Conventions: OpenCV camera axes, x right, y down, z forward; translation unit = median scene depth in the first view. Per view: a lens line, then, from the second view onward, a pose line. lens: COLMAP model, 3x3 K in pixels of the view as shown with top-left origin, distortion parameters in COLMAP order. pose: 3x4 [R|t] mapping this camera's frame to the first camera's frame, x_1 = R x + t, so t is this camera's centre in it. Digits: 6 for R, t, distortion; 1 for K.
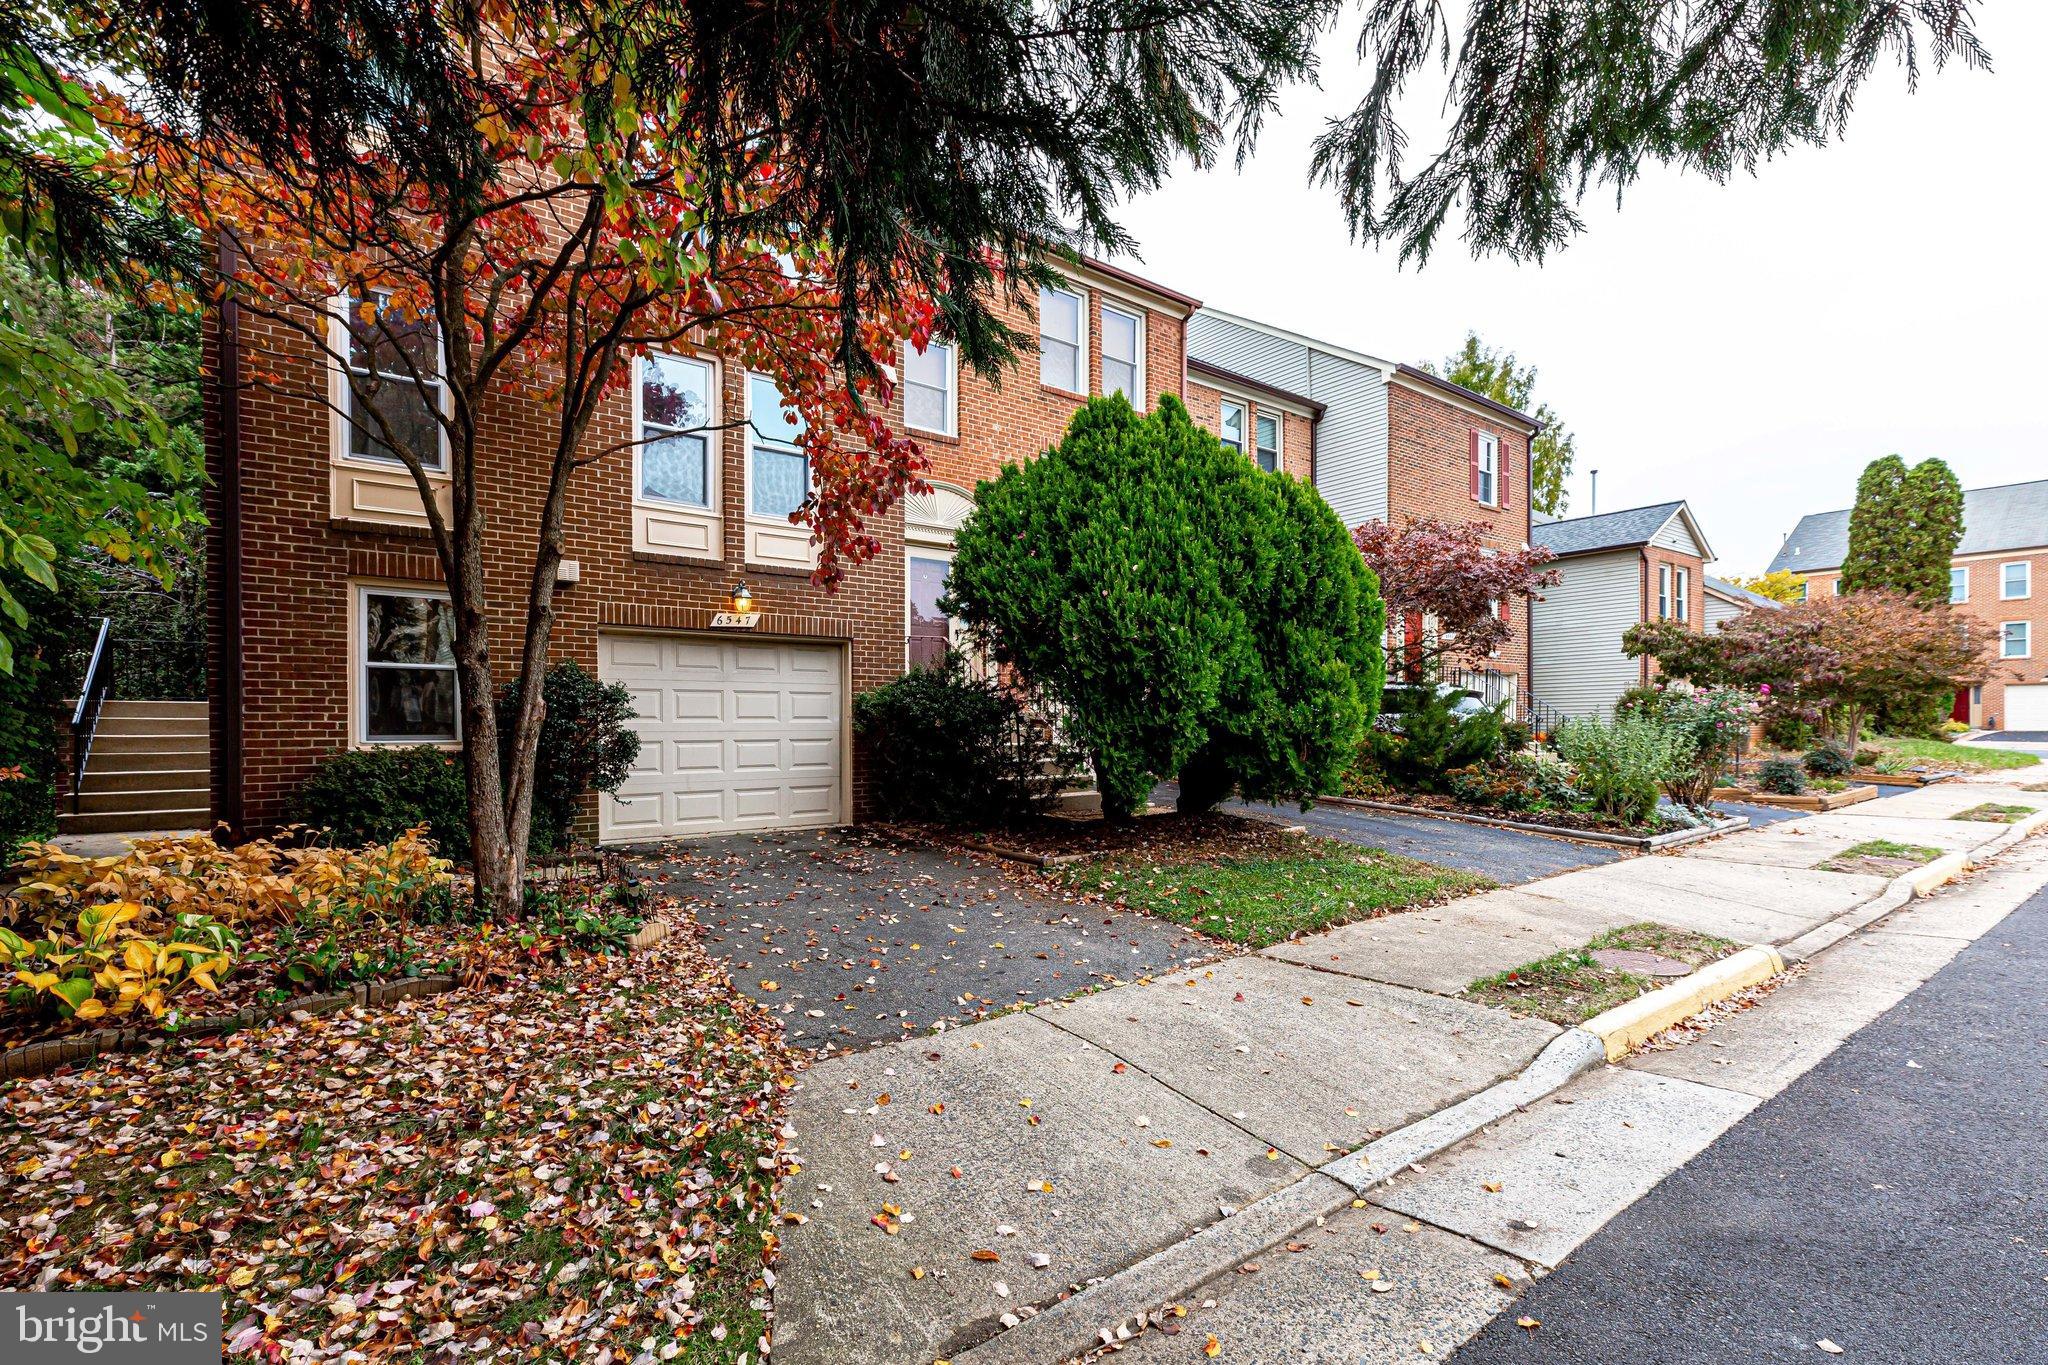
lens RADIAL K [[951.9, 0, 1026.1], [0, 951.9, 731.5], [0, 0, 1]] dist [0.004740, 0.000694]
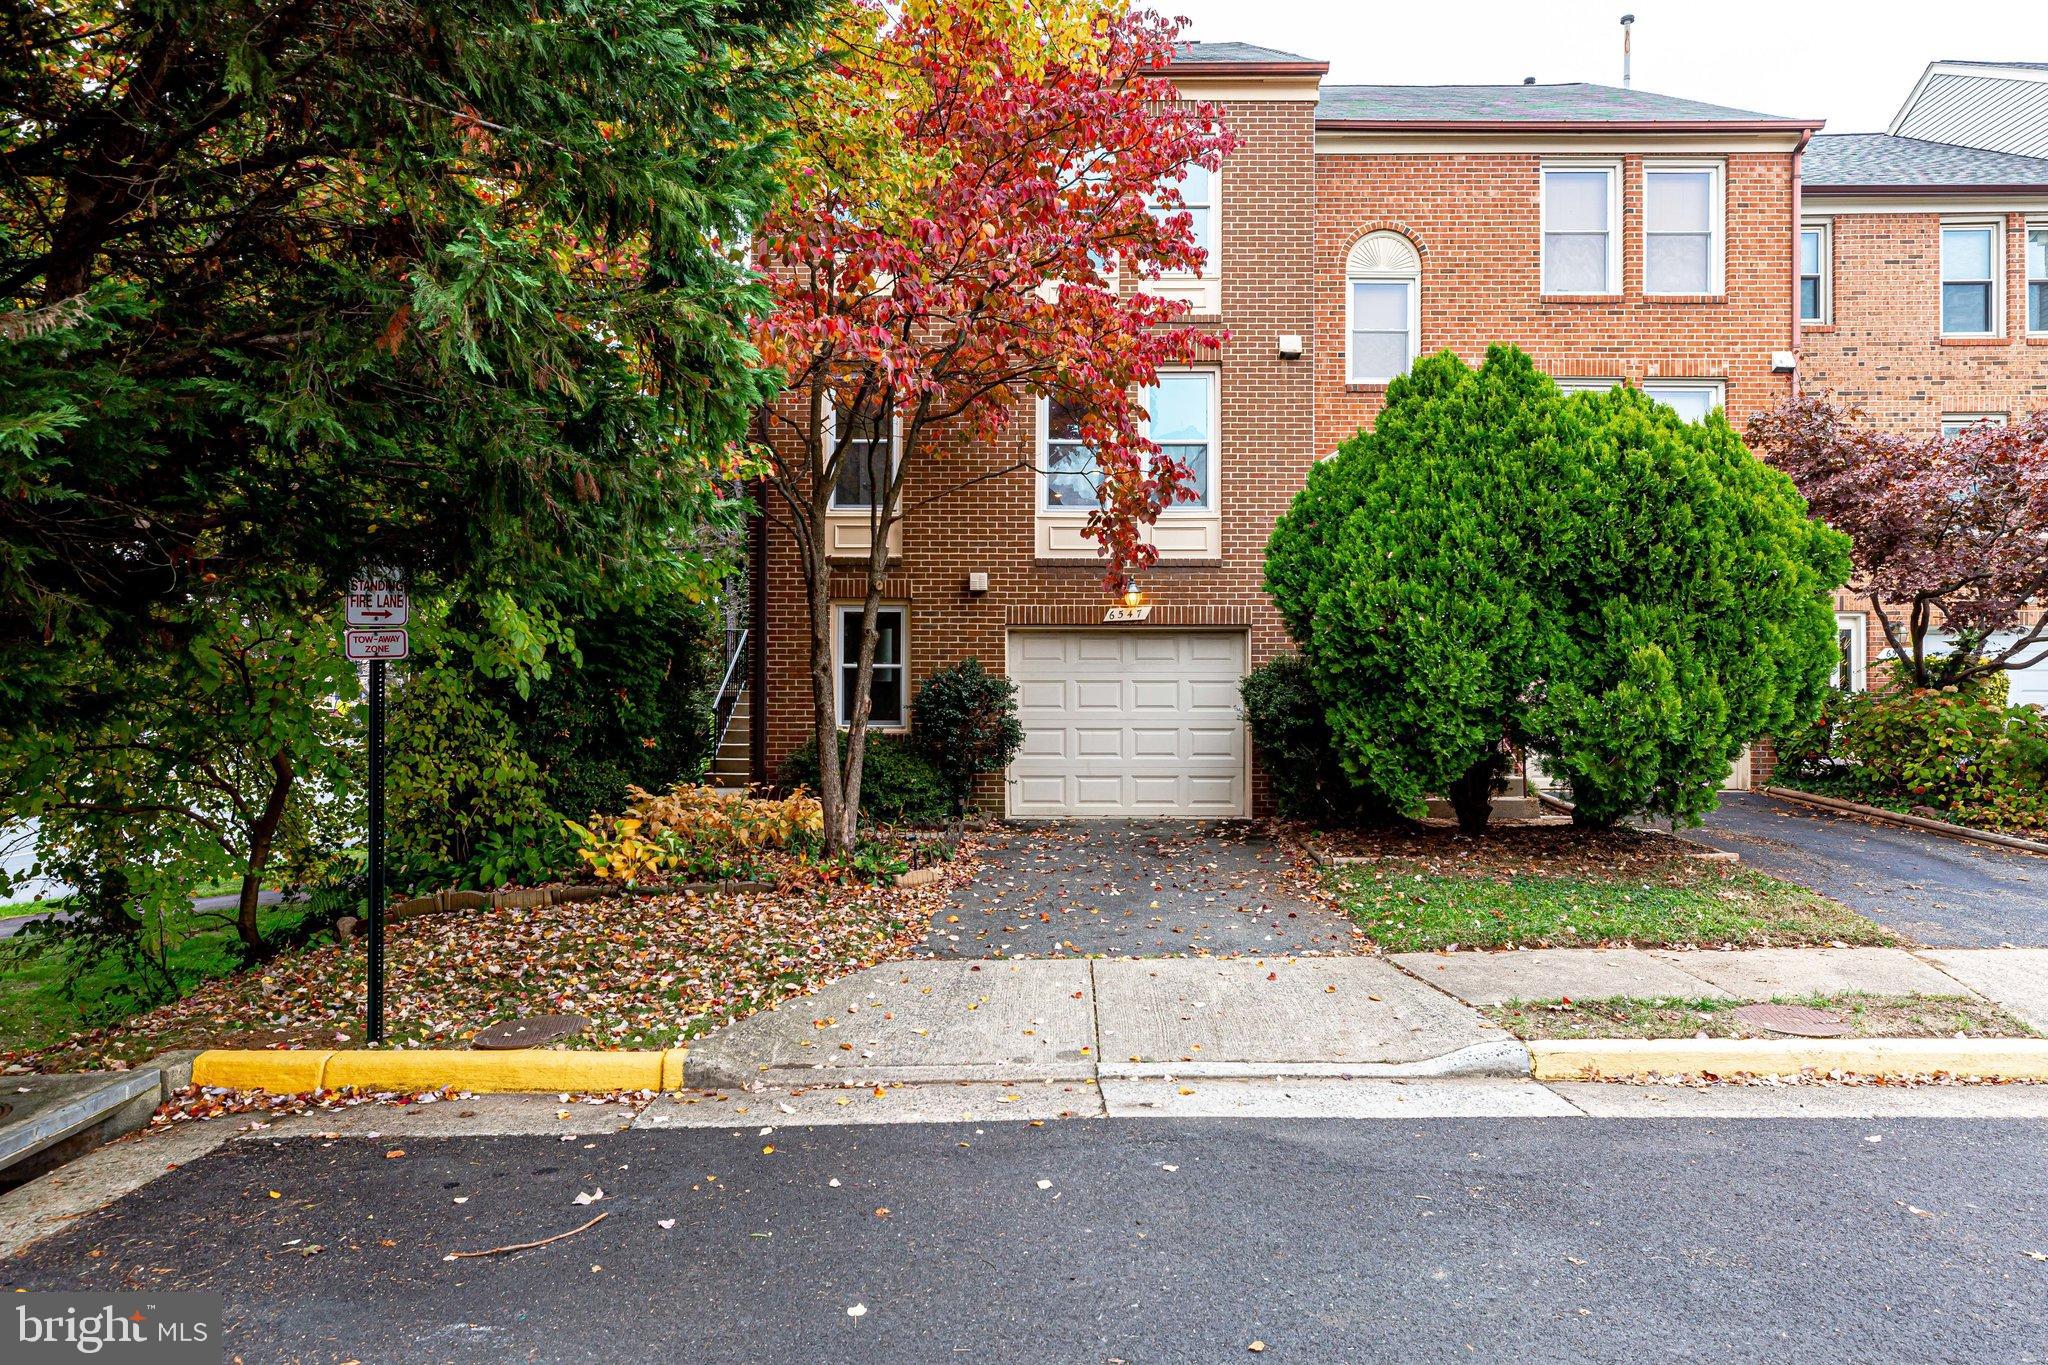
lens RADIAL K [[1284.1, 0, 1024.0], [0, 1284.1, 682.5], [0, 0, 1]] dist [0.003531, 0.002108]
pose [[0.781253, -0.005301, -0.624192, 0.579140], [-0.008541, 0.999780, -0.019182, -0.015962], [0.624156, 0.020317, 0.781035, -0.205814]]
